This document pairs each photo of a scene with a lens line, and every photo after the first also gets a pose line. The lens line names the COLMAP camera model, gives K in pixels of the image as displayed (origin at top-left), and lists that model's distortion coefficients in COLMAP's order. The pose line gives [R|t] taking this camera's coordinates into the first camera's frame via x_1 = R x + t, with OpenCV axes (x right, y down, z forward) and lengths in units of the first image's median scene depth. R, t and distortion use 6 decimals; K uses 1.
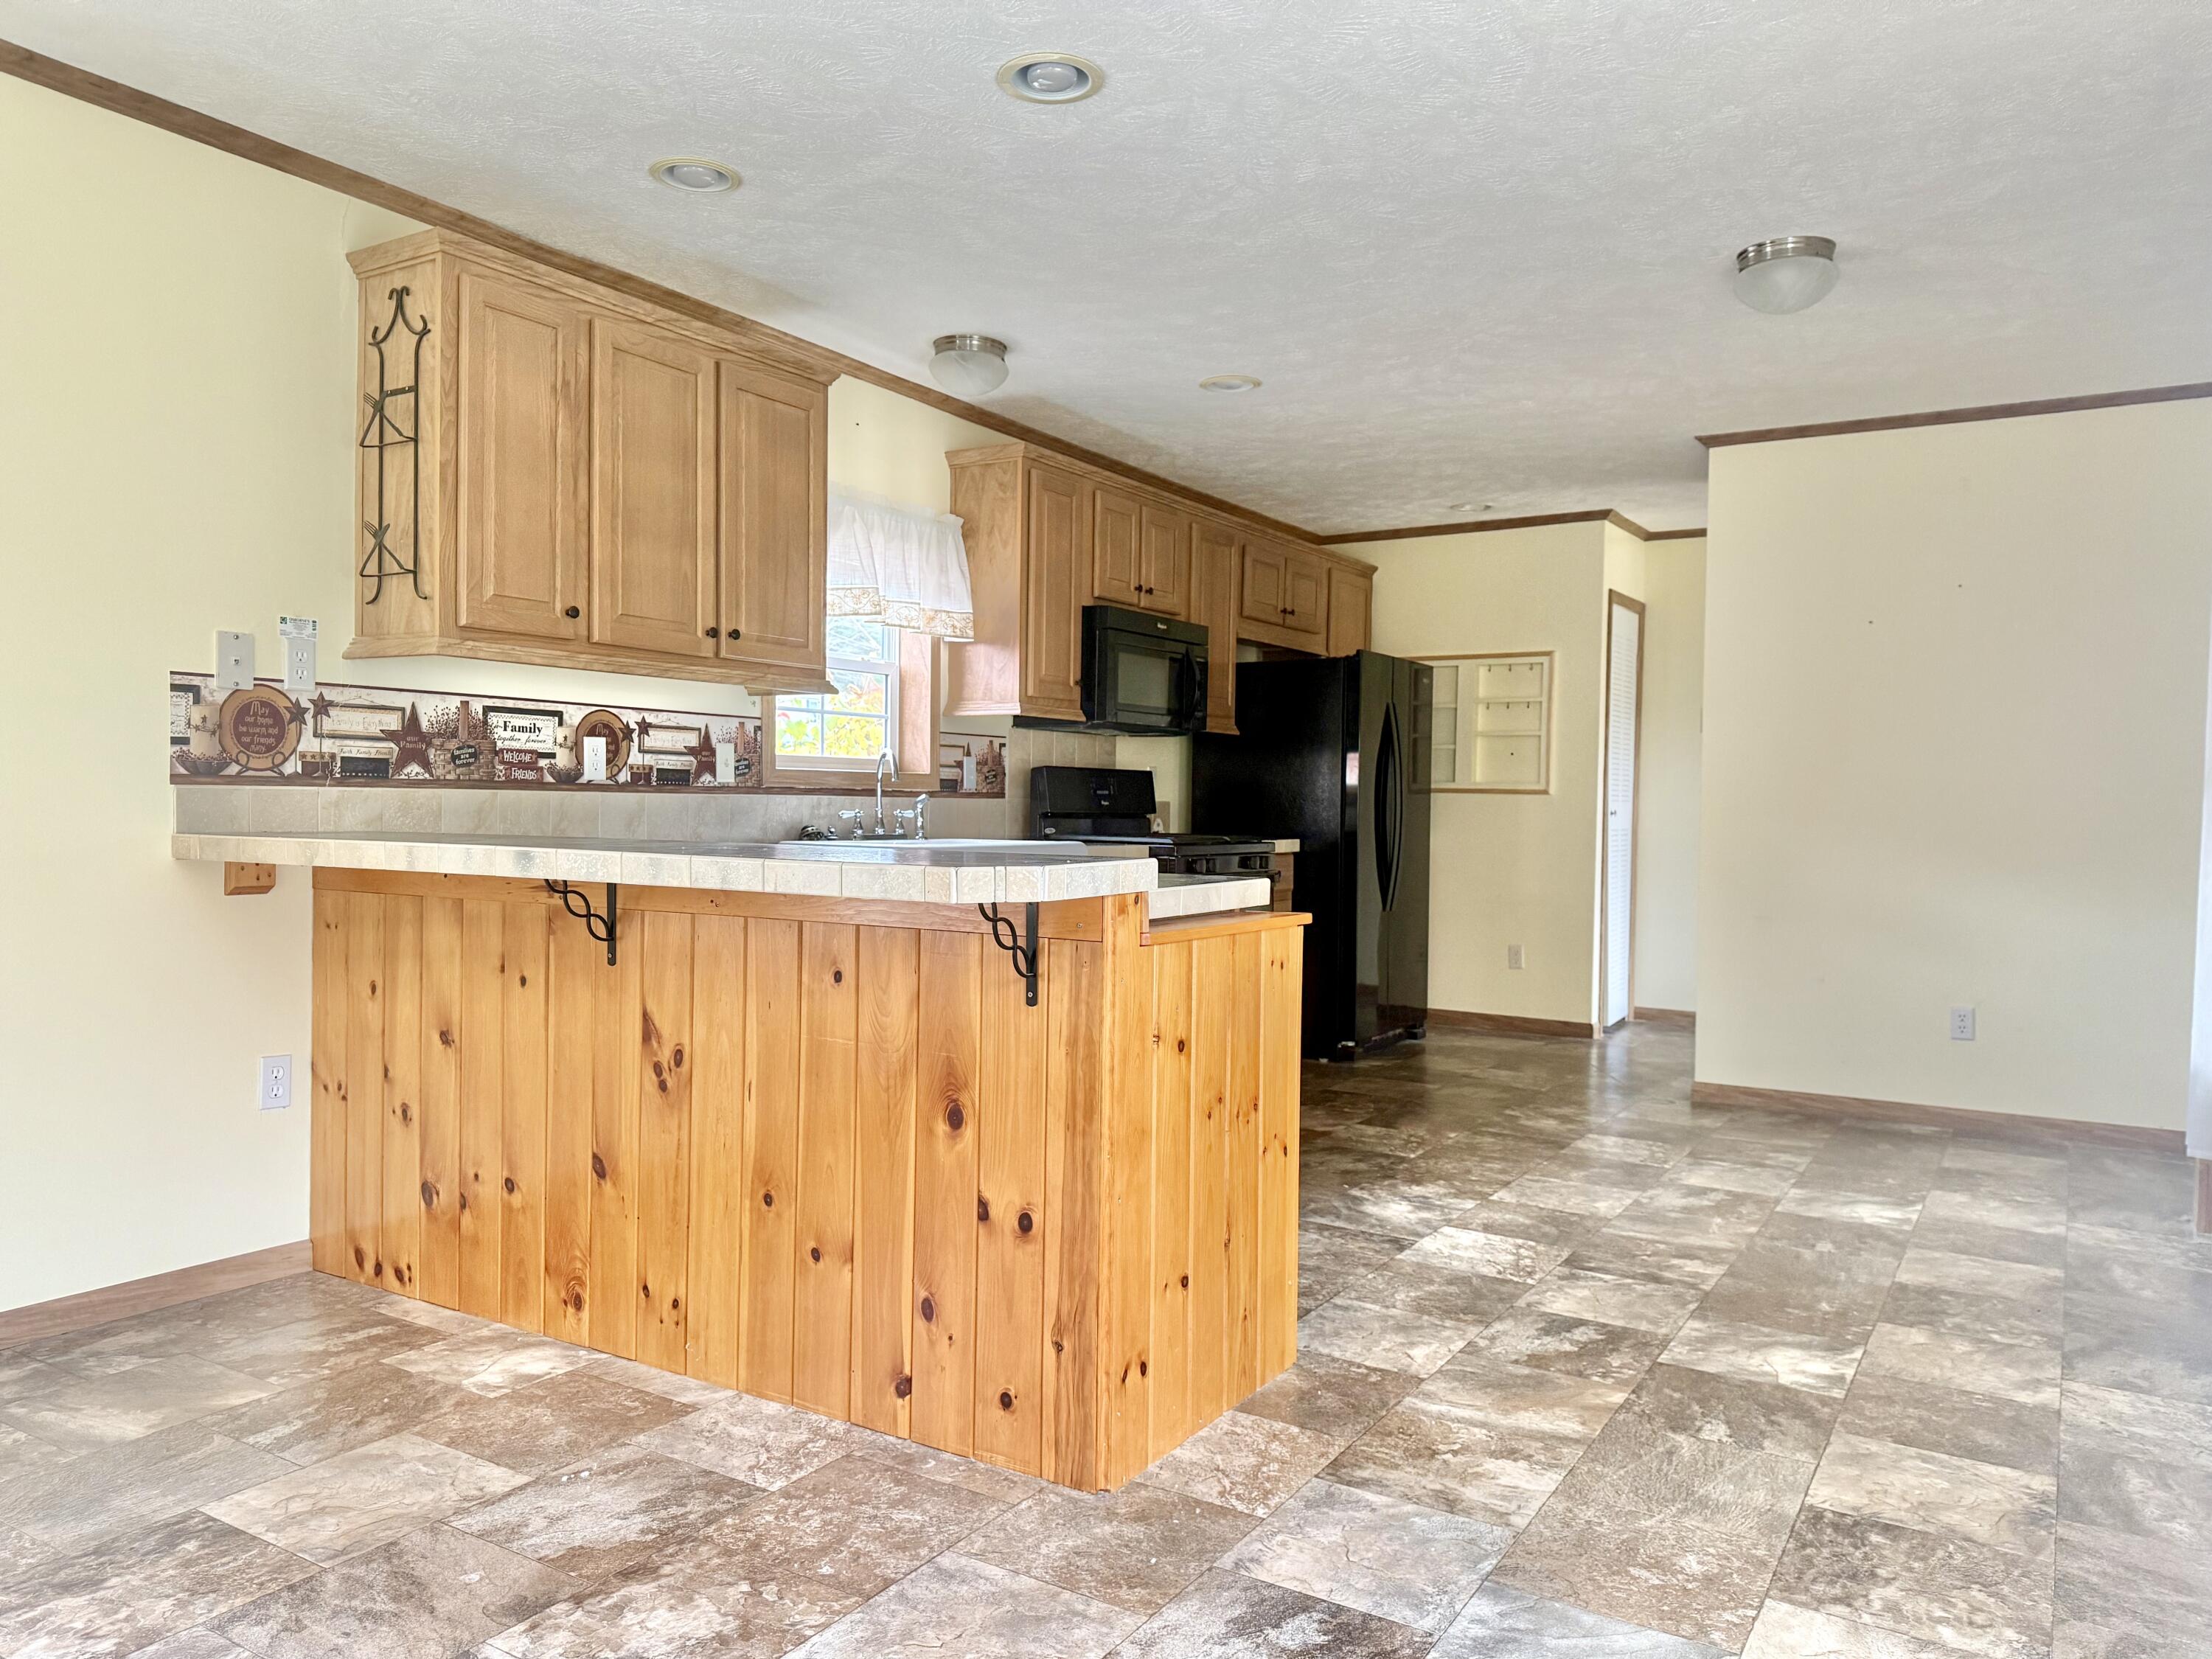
lens RADIAL K [[1564.3, 0, 1106.0], [0, 1564.3, 829.5], [0, 0, 1]] dist [0.005160, -0.008849]
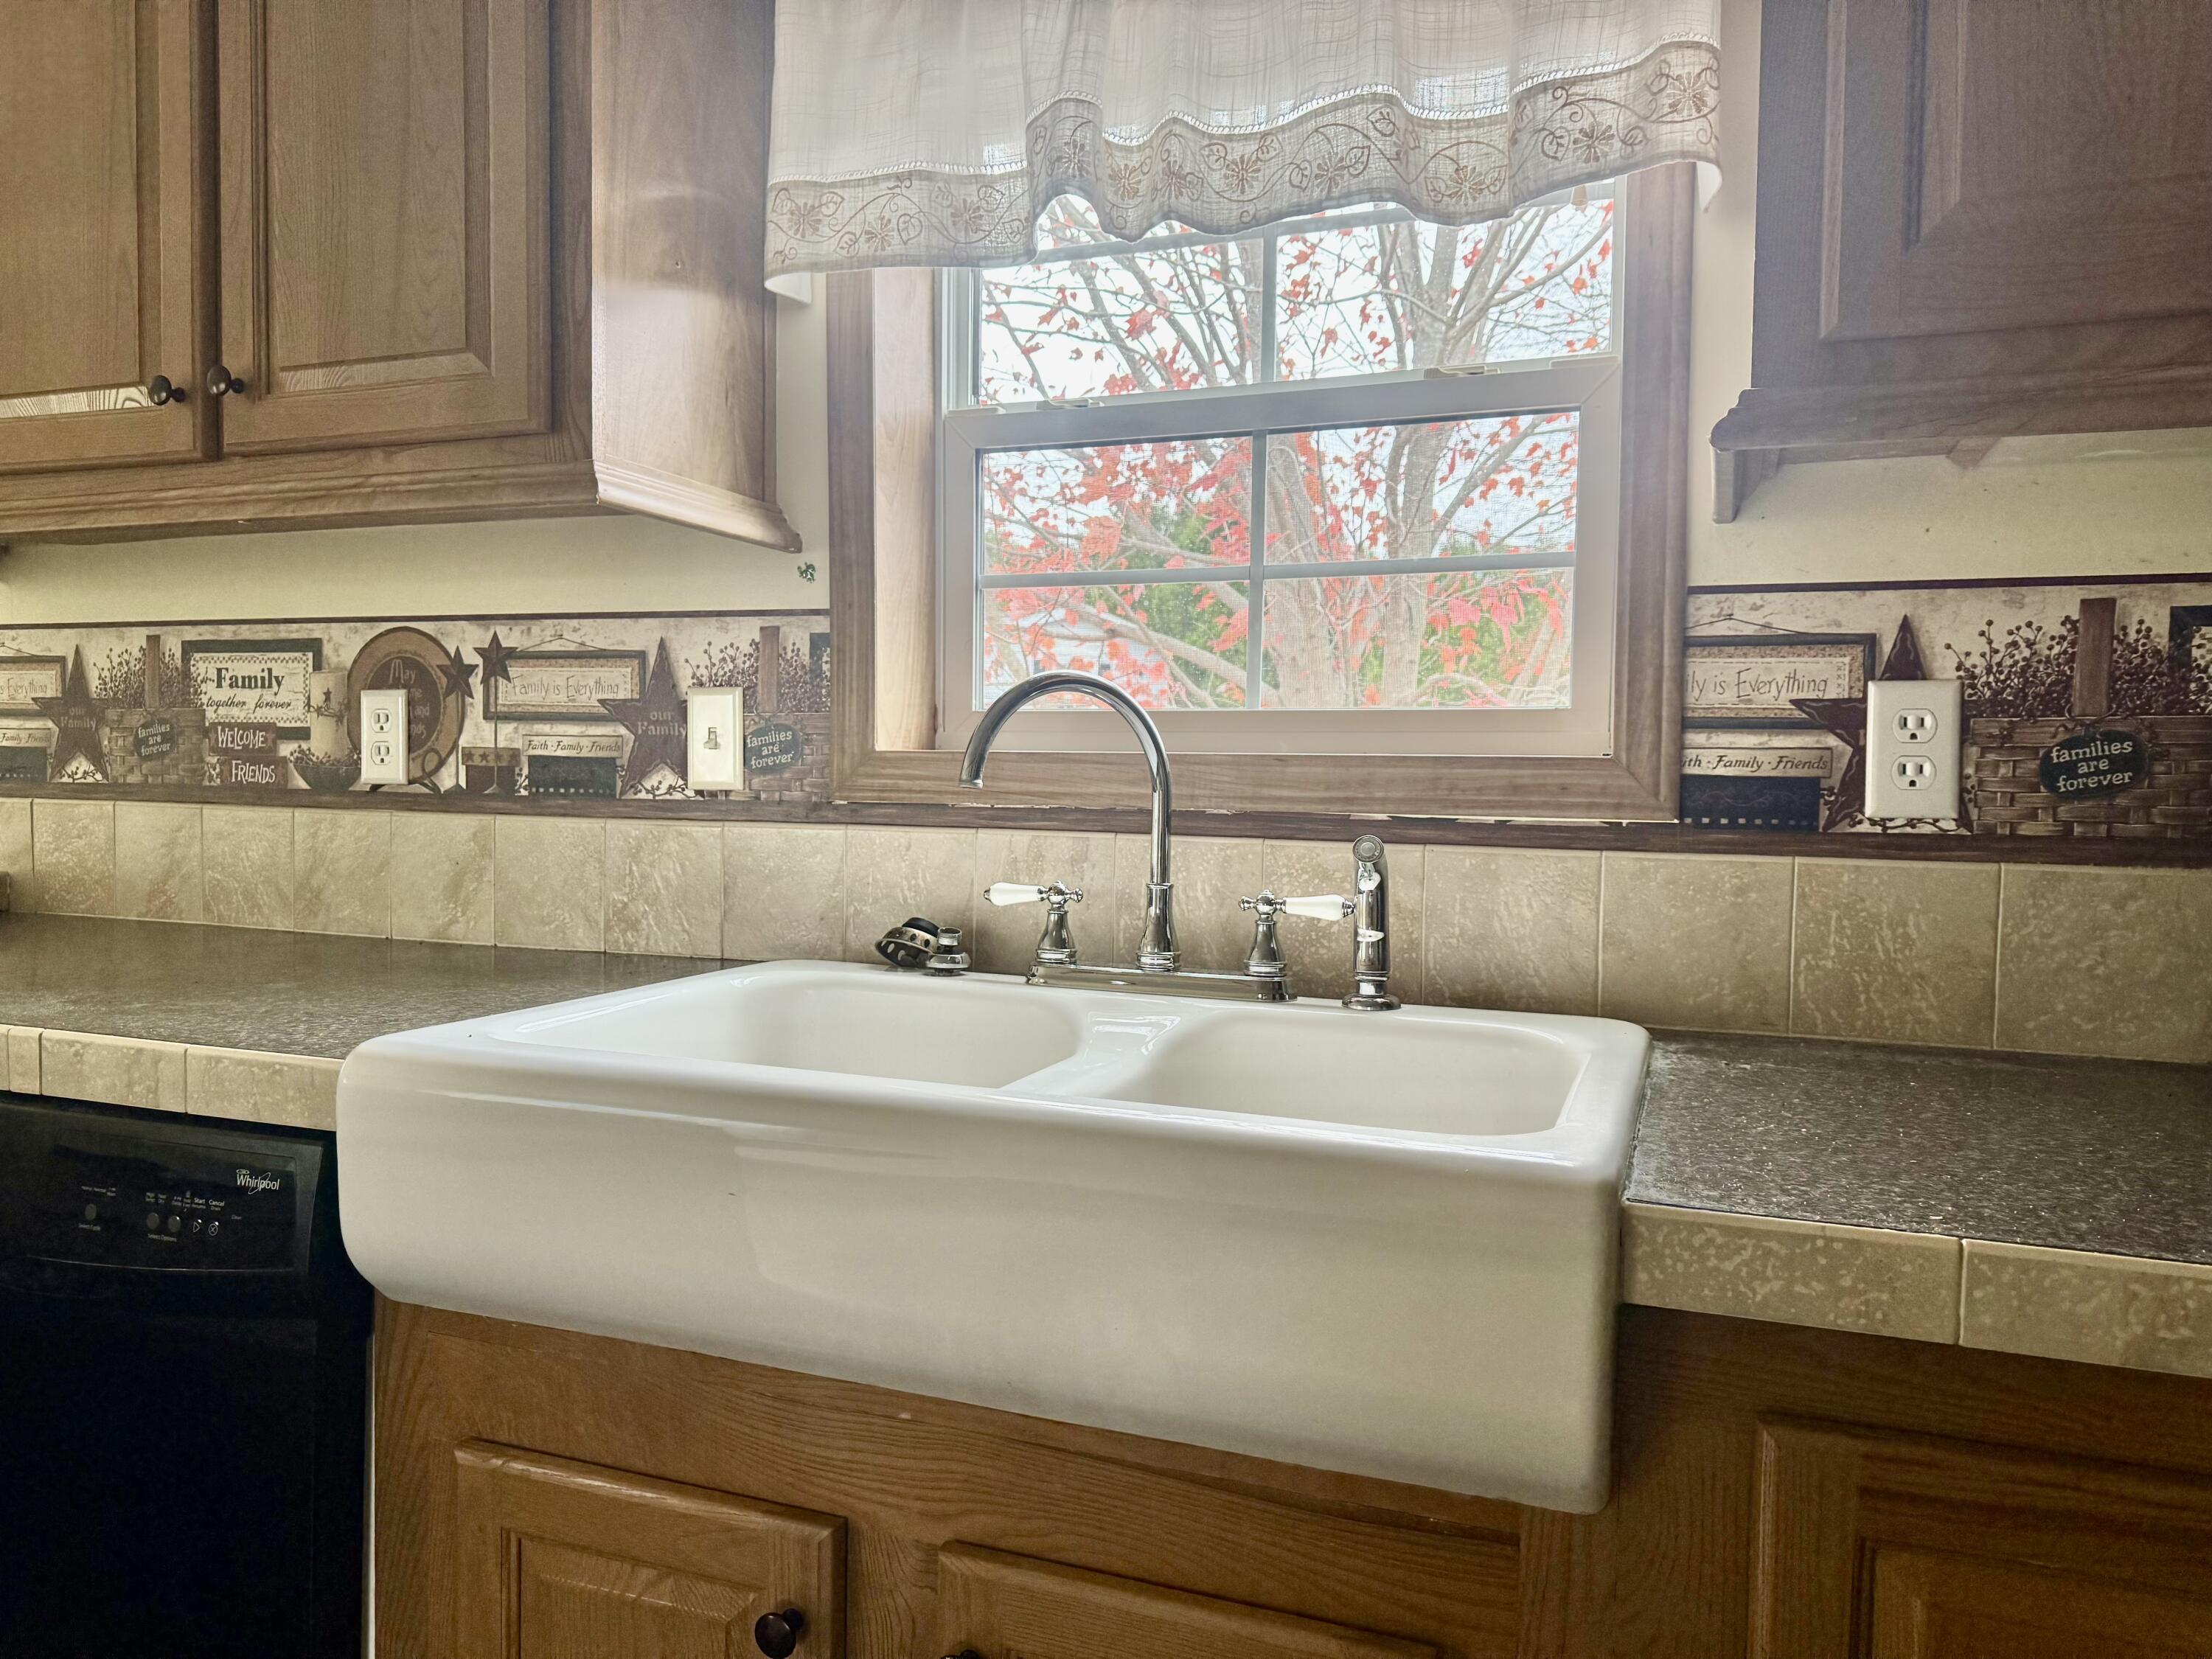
lens RADIAL K [[1564.3, 0, 1106.0], [0, 1564.3, 829.5], [0, 0, 1]] dist [0.005160, -0.008849]
pose [[0.187661, 0.028724, -0.981814, 0.159700], [-0.029403, 0.999289, 0.023615, -0.035407], [0.981794, 0.024437, 0.188373, 1.120971]]
